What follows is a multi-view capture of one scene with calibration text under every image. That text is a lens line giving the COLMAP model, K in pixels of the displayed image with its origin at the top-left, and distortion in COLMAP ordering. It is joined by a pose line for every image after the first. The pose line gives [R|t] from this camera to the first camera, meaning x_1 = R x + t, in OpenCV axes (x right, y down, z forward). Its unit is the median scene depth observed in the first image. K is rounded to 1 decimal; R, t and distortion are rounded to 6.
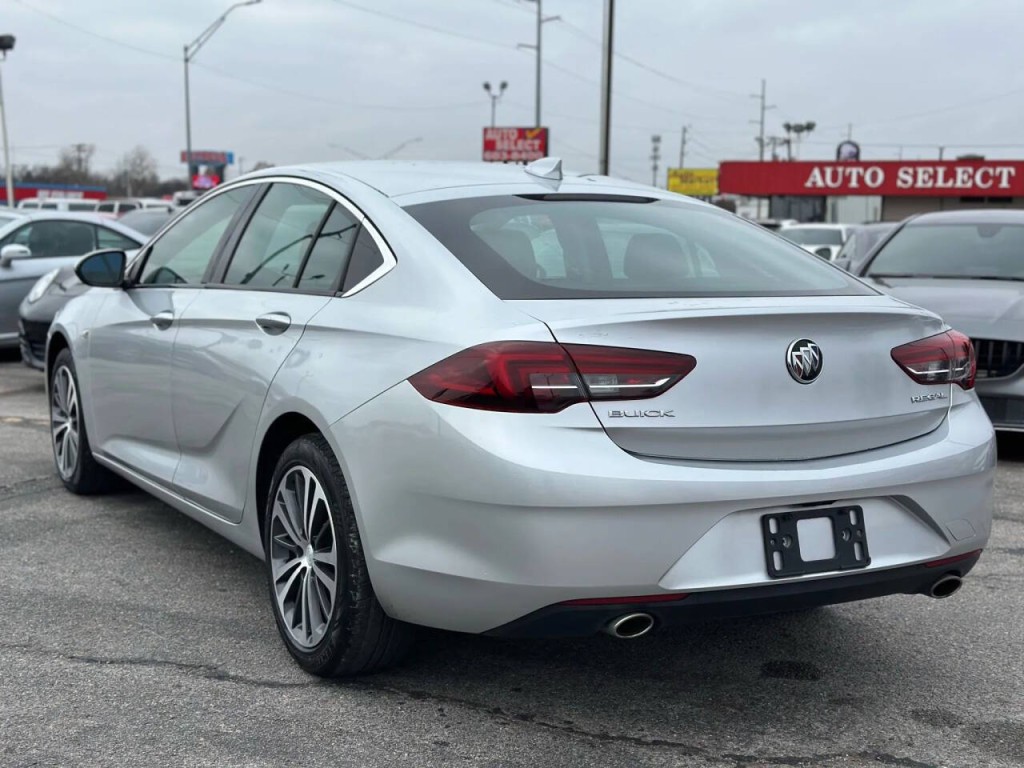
lens RADIAL K [[1409.5, 0, 511.4], [0, 1409.5, 396.0], [0, 0, 1]] dist [0.162192, -0.116597]
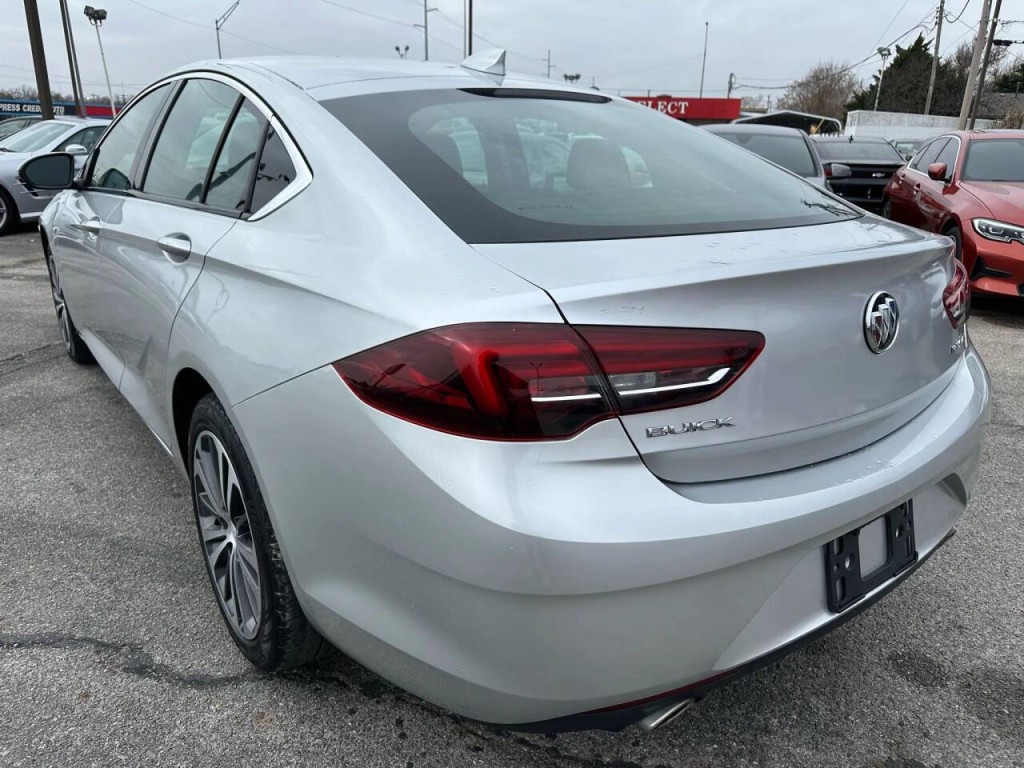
lens RADIAL K [[721.0, 0, 512.0], [0, 721.0, 384.0], [0, 0, 1]] dist [0.037407, -0.044911]
pose [[0.991873, -0.036173, 0.121978, -0.025836], [0.009399, 0.976945, 0.213286, -0.065212], [-0.126881, -0.210406, 0.969345, 0.562431]]
